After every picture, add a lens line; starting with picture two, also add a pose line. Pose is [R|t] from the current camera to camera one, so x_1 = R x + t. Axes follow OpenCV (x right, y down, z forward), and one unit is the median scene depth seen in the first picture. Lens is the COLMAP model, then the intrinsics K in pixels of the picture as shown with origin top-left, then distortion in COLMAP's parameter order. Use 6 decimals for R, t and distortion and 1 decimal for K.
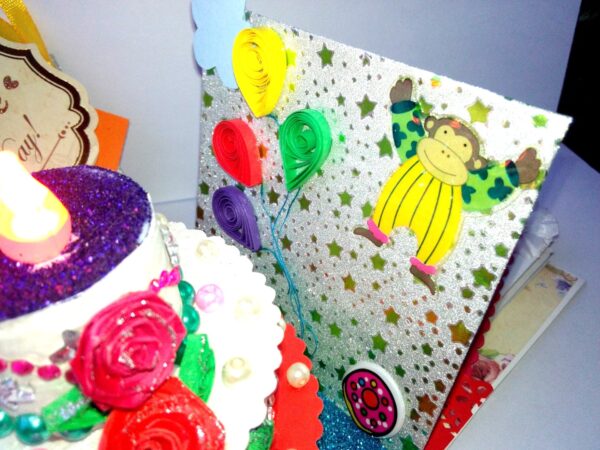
lens RADIAL K [[456.8, 0, 300.0], [0, 456.8, 225.0], [0, 0, 1]] dist [0.004064, -0.010049]
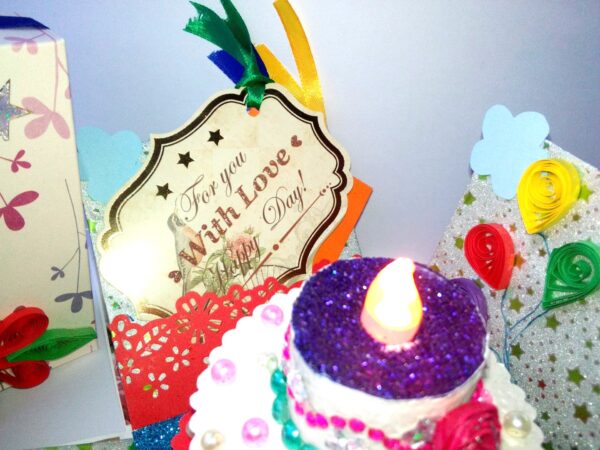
lens RADIAL K [[456.8, 0, 300.0], [0, 456.8, 225.0], [0, 0, 1]] dist [0.004064, -0.010049]
pose [[0.942985, 0.251228, -0.218322, -0.334242], [-0.267102, 0.962568, -0.046028, -0.055753], [0.198586, 0.101718, 0.974791, -0.137721]]
